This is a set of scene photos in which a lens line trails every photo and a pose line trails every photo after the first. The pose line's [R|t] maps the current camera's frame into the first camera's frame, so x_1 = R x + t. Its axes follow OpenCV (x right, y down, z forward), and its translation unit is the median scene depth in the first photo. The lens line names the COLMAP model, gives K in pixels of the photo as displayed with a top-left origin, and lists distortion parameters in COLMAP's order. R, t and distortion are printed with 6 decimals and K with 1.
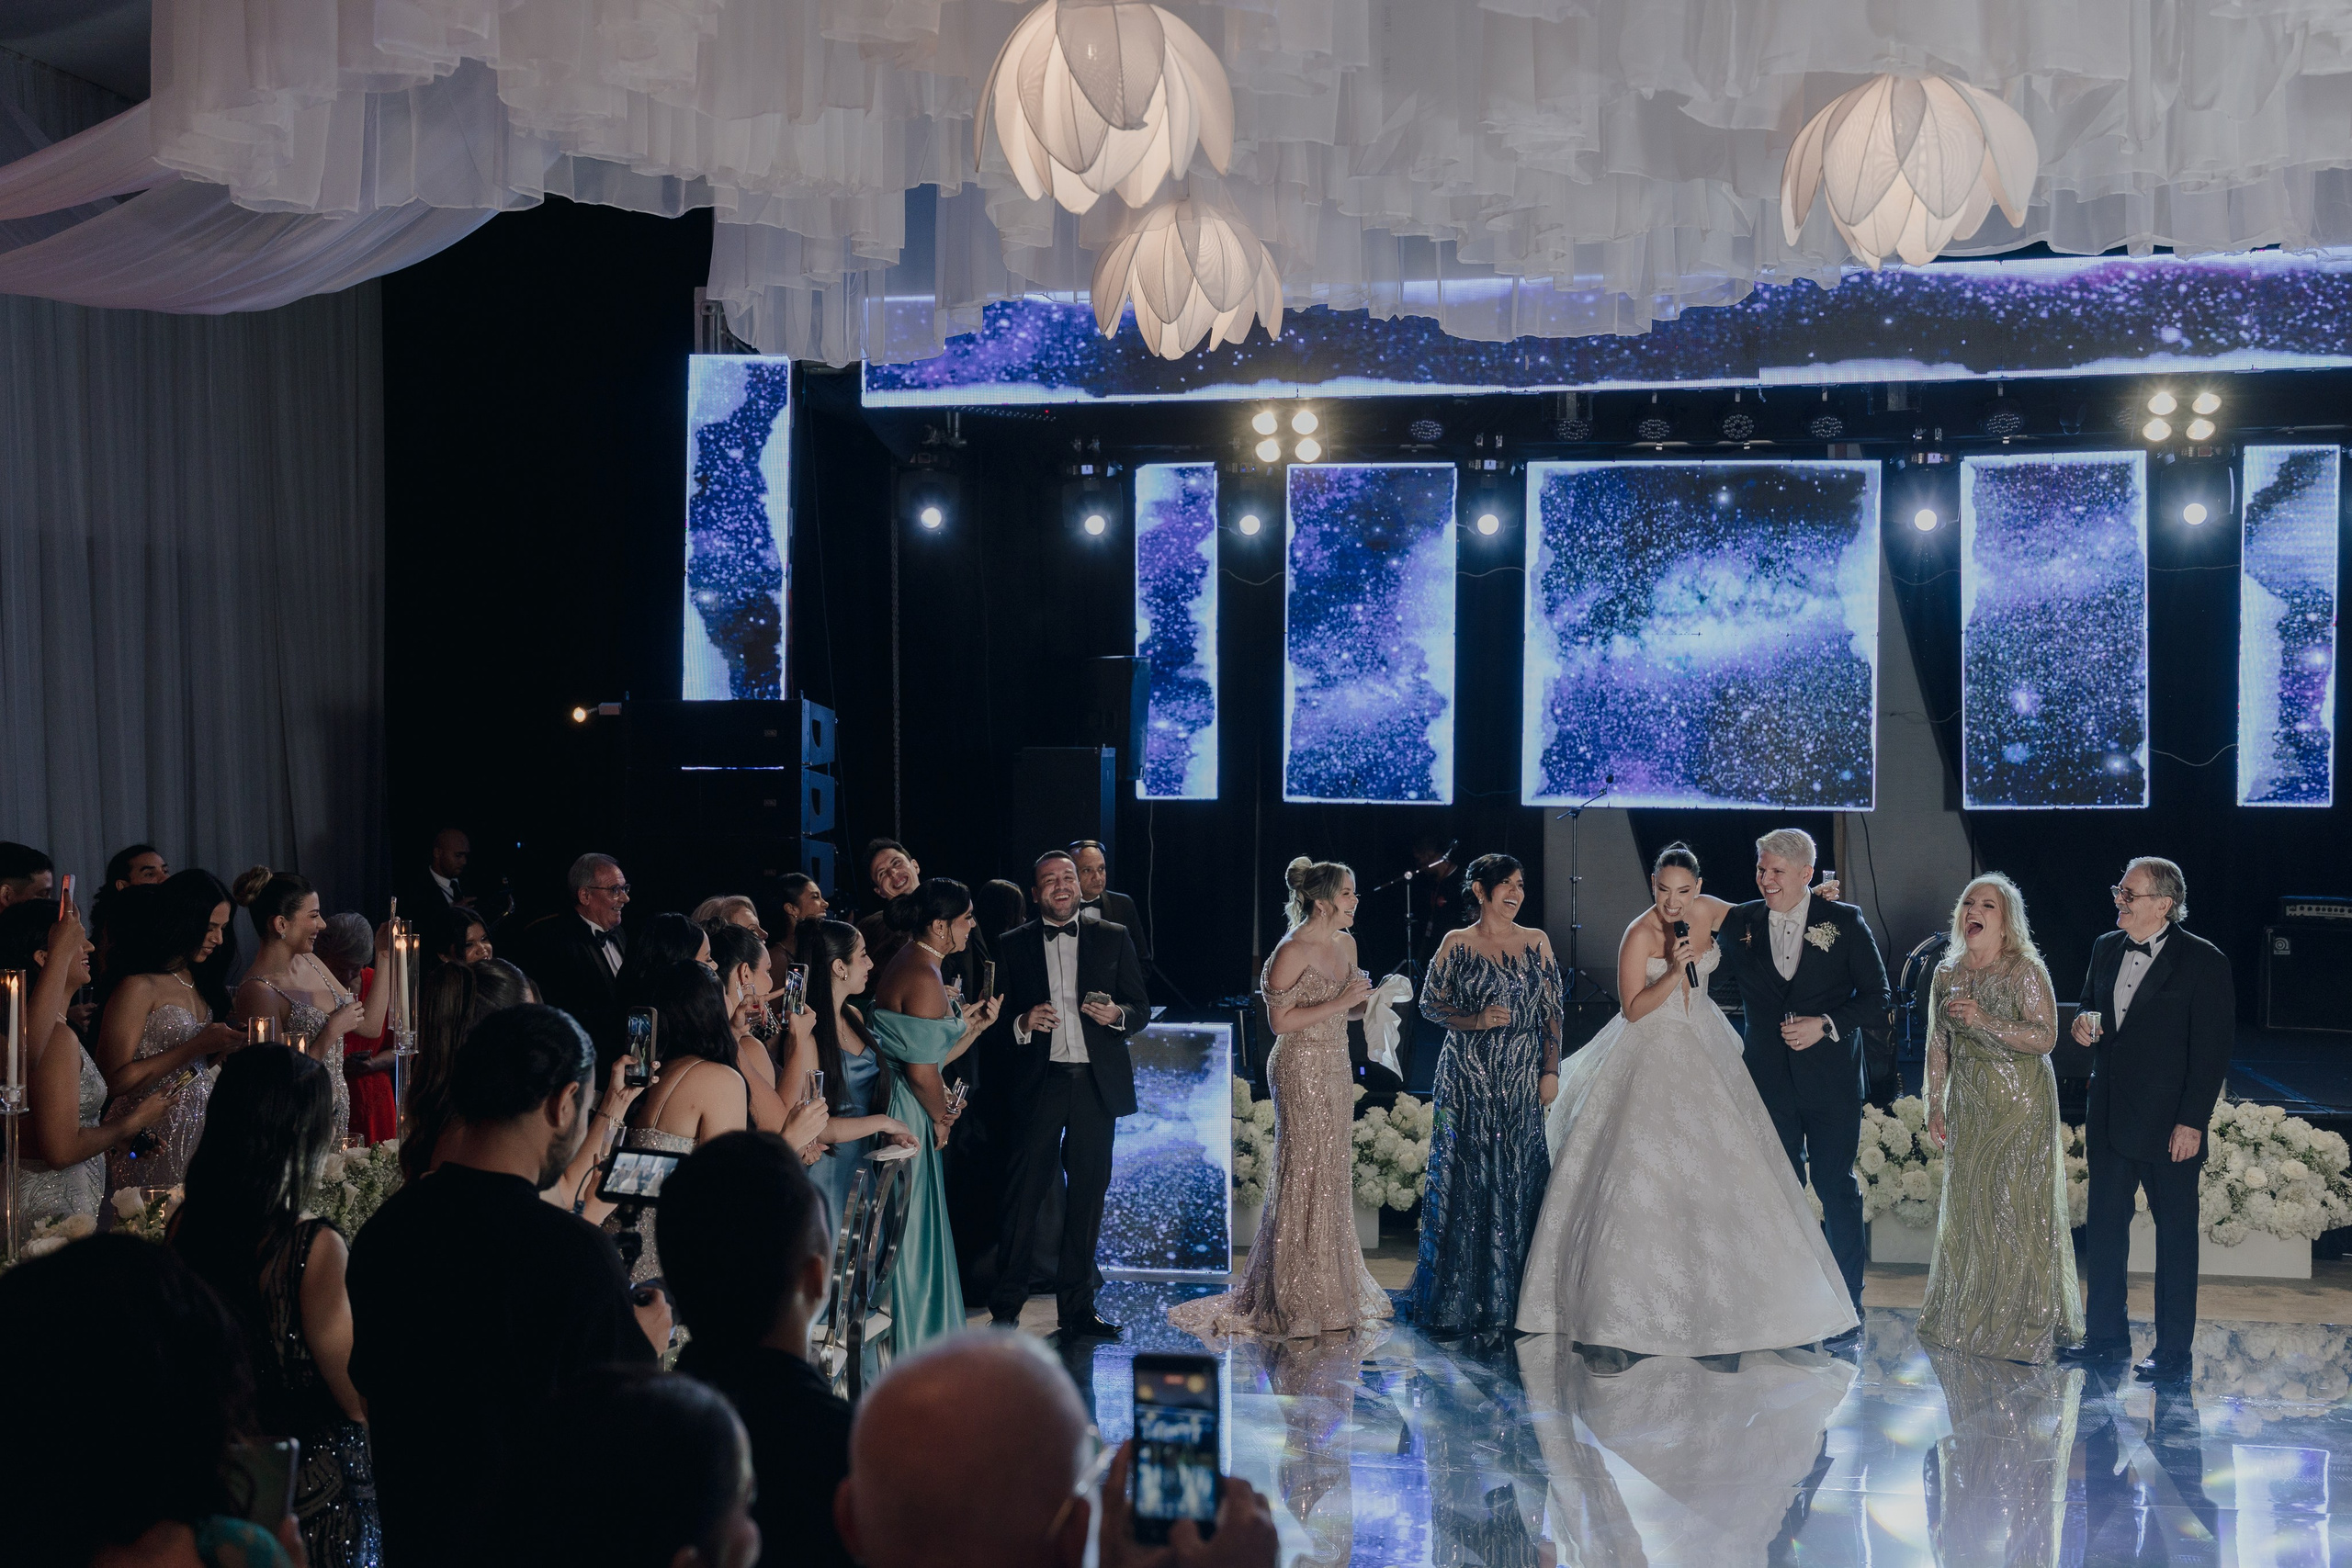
lens RADIAL K [[2540.1, 0, 1176.0], [0, 2540.1, 784.0], [0, 0, 1]] dist [-0.006427, 0.024401]
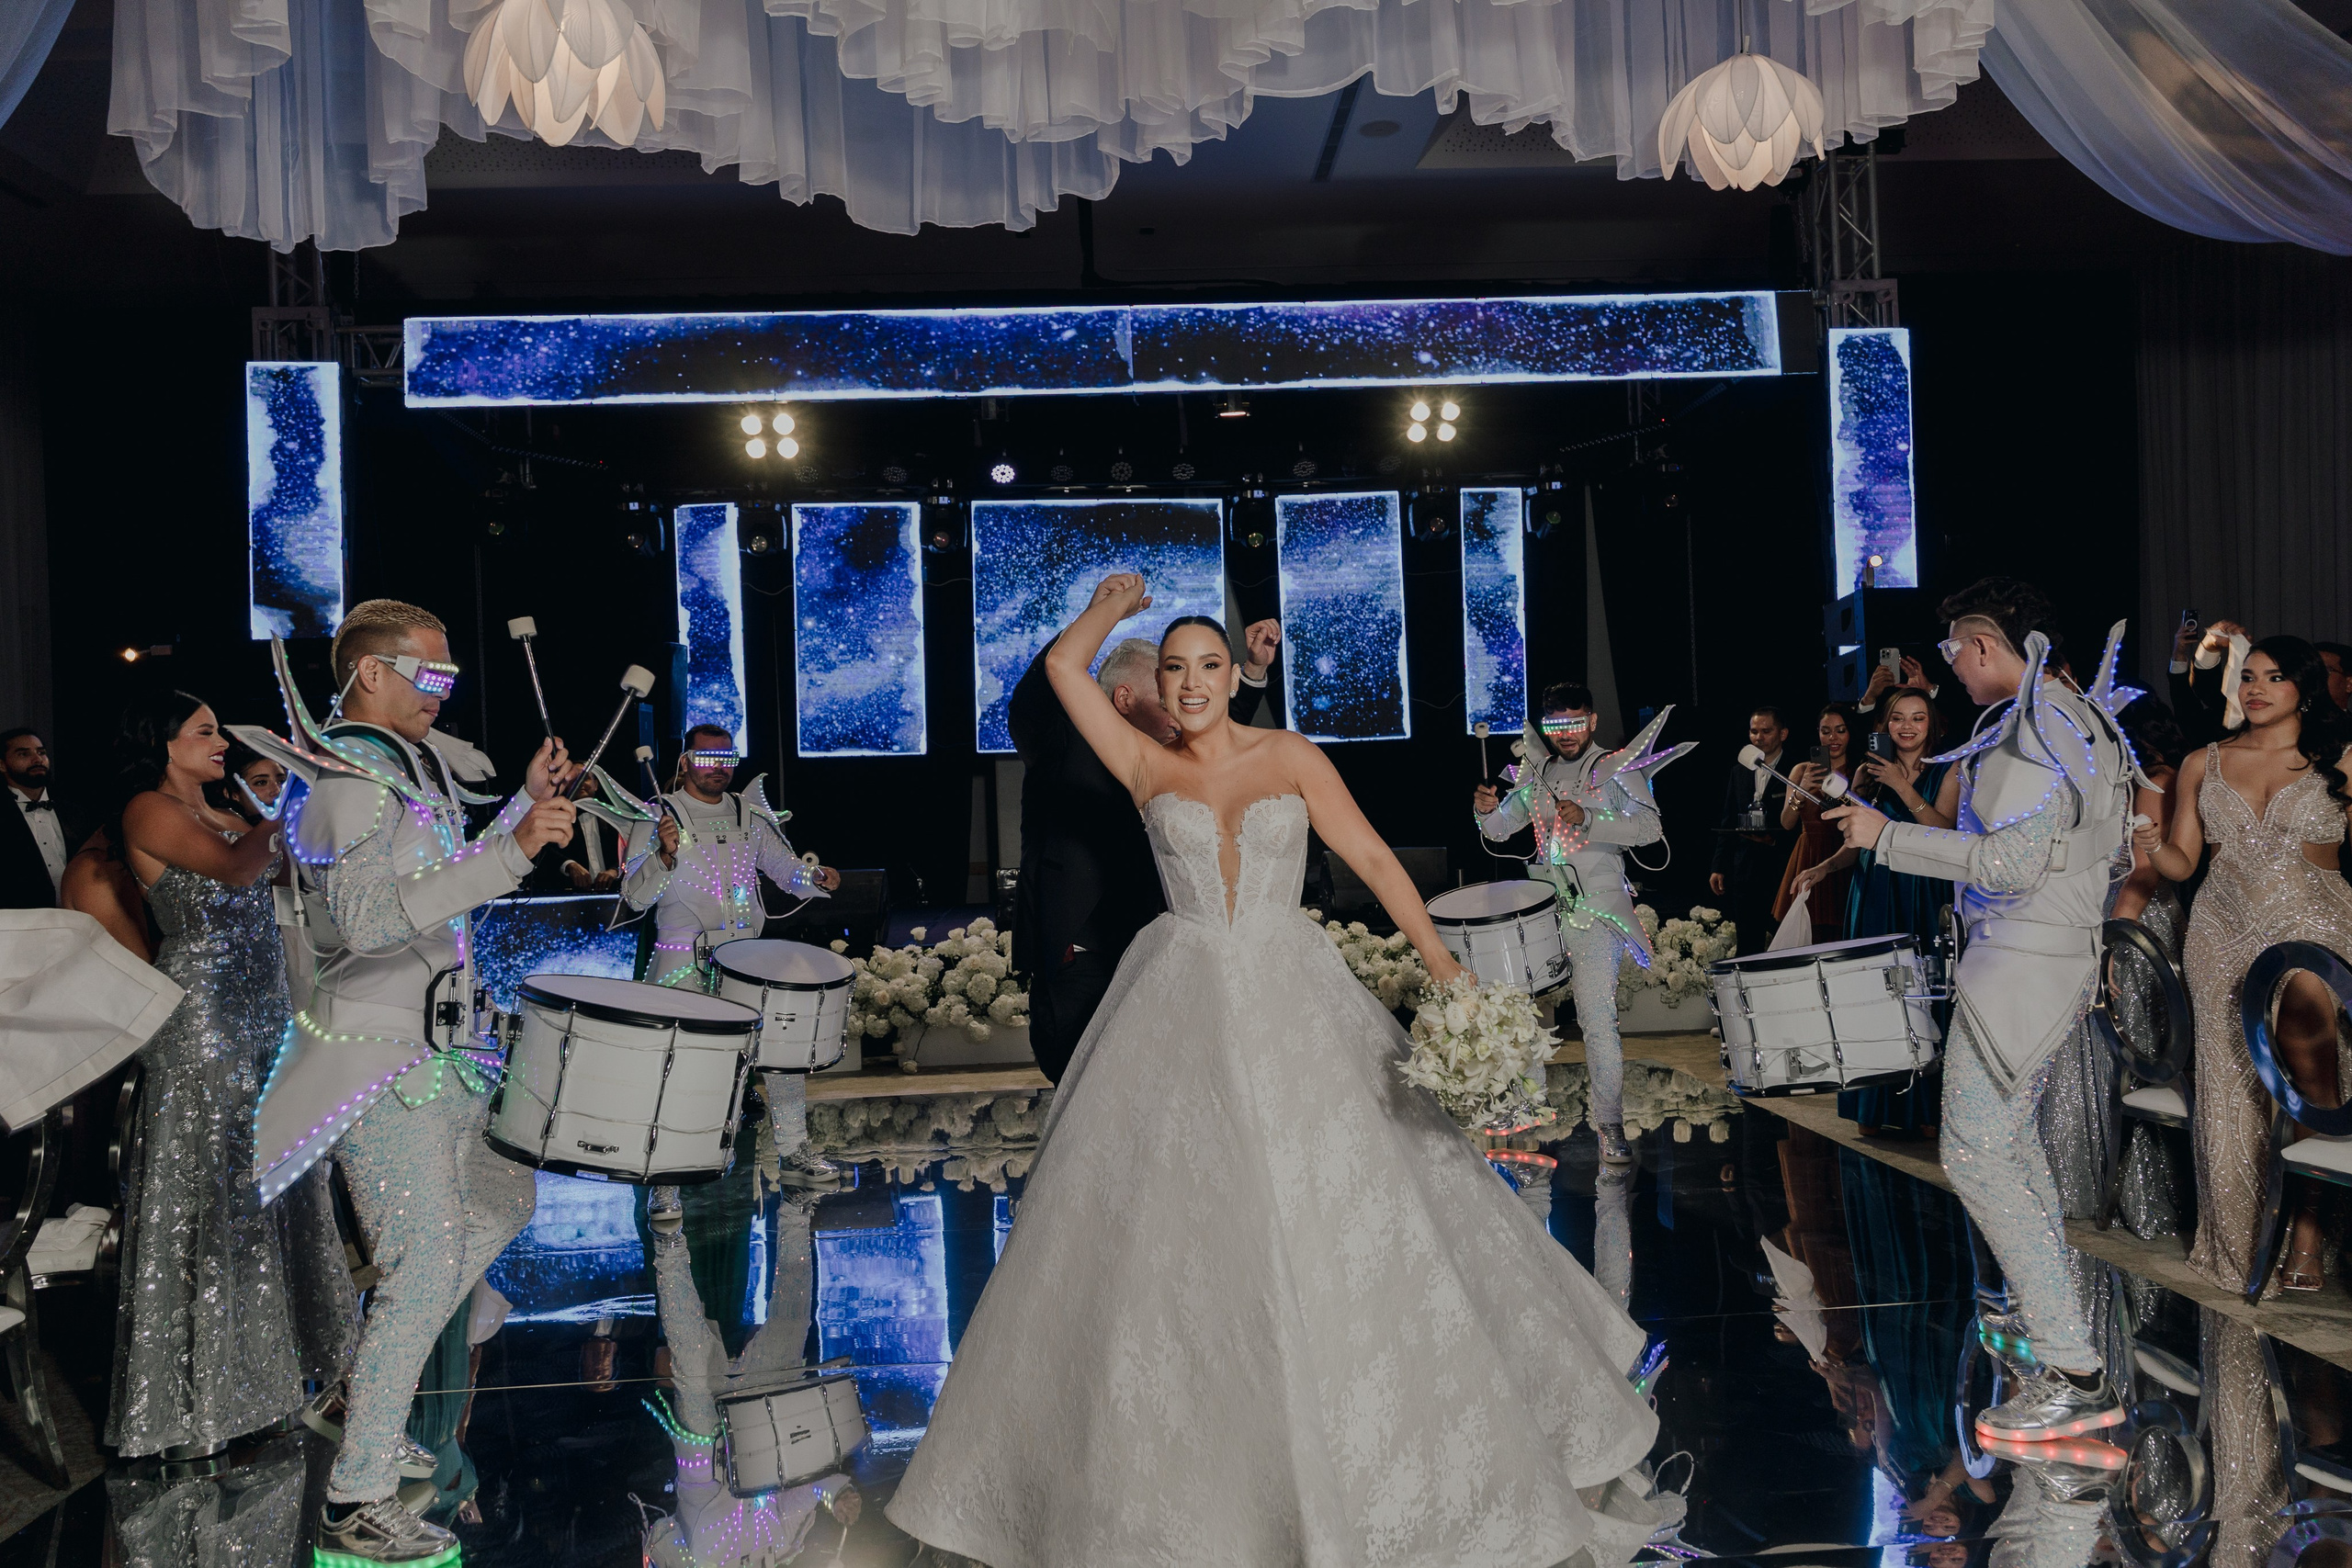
lens RADIAL K [[1618.7, 0, 1176.0], [0, 1618.7, 784.0], [0, 0, 1]] dist [-0.001677, 0.000234]
pose [[0.969994, -0.035416, 0.240537, 0.031517], [0.040539, 0.999044, -0.016380, 0.045326], [-0.239726, 0.025640, 0.970502, 0.139244]]
